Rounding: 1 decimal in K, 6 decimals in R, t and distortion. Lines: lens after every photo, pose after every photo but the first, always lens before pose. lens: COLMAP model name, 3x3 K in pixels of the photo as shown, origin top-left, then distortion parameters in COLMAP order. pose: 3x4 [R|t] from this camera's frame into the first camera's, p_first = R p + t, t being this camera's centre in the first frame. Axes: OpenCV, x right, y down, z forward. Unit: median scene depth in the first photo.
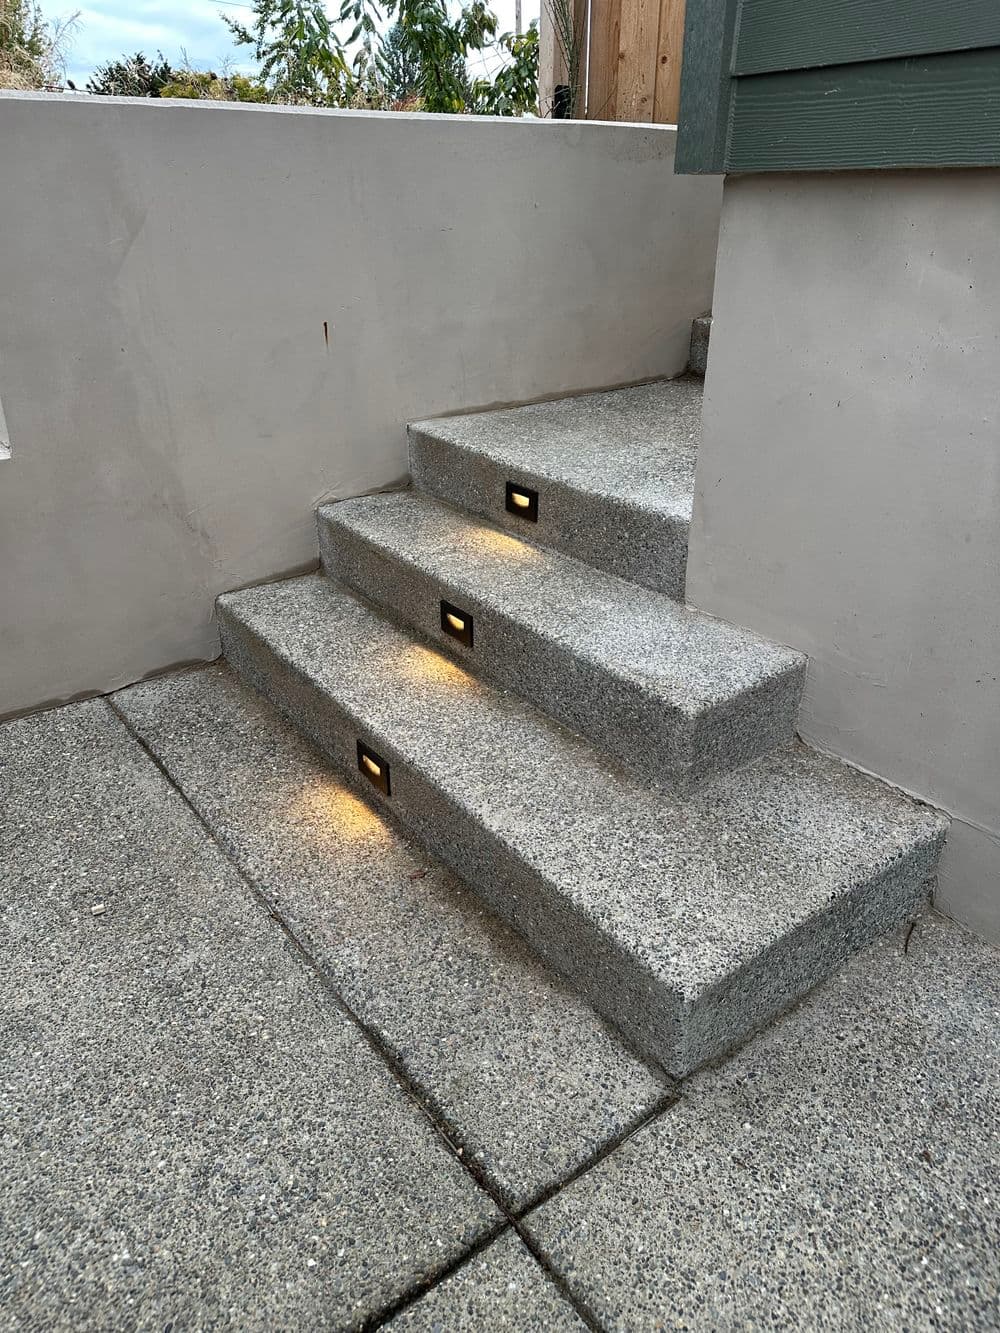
lens RADIAL K [[903.2, 0, 500.2], [0, 903.2, 667.1], [0, 0, 1]] dist [0.004190, -0.001811]
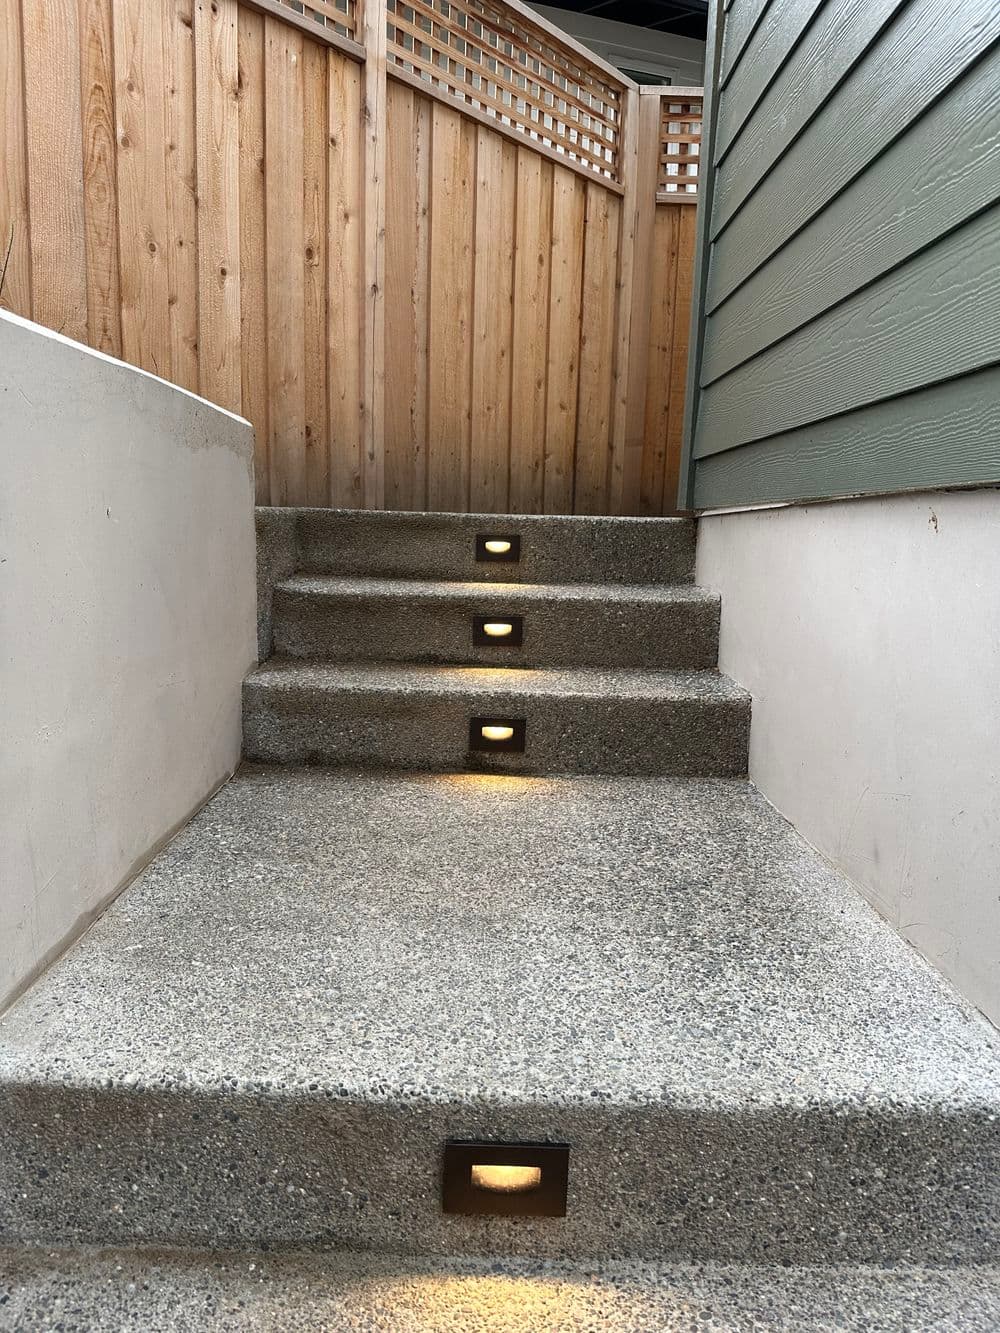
lens RADIAL K [[903.2, 0, 500.0], [0, 903.2, 665.7], [0, 0, 1]] dist [0.004190, -0.001811]
pose [[0.585744, -0.093176, 0.805123, -0.284570], [0.341719, 0.929153, -0.141077, -0.342632], [-0.734937, 0.357761, 0.576086, 0.691042]]
